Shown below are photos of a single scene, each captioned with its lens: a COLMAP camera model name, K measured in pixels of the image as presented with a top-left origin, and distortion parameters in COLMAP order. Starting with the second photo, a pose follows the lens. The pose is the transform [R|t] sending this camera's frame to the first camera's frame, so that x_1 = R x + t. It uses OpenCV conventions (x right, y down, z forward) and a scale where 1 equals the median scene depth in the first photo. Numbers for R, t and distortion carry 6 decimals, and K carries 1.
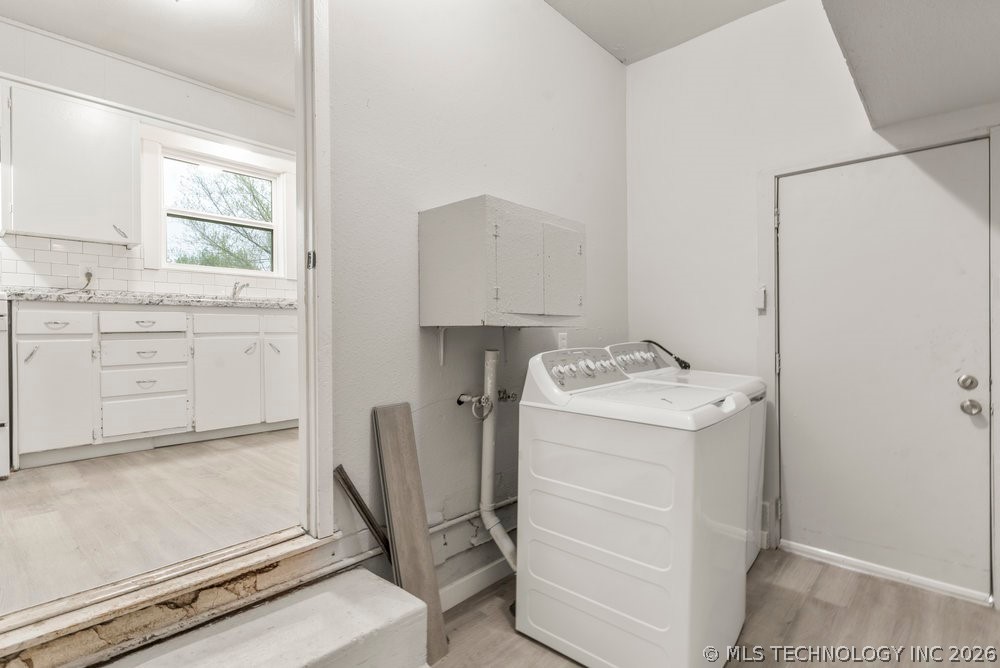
lens RADIAL K [[480.5, 0, 500.0], [0, 480.5, 334.0], [0, 0, 1]] dist [0.003946, 0.000239]
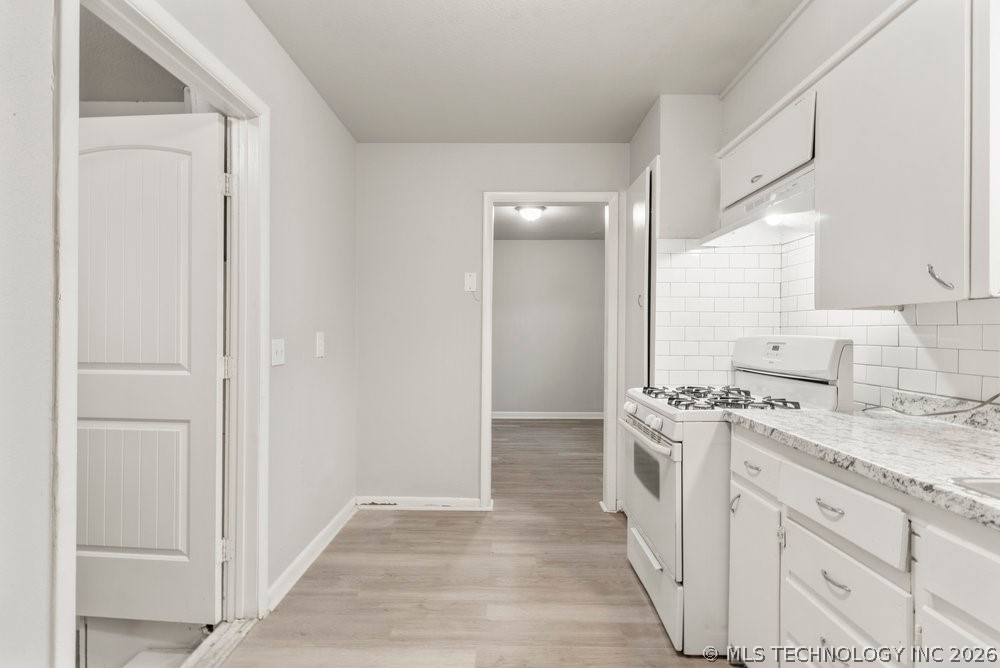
lens RADIAL K [[472.0, 0, 500.0], [0, 472.0, 334.0], [0, 0, 1]] dist [0.000507, 0.000023]
pose [[-0.741840, 0.004260, -0.670563, -0.237333], [-0.002685, 0.999953, 0.009323, -0.164651], [0.670571, 0.008717, -0.741794, 1.039833]]
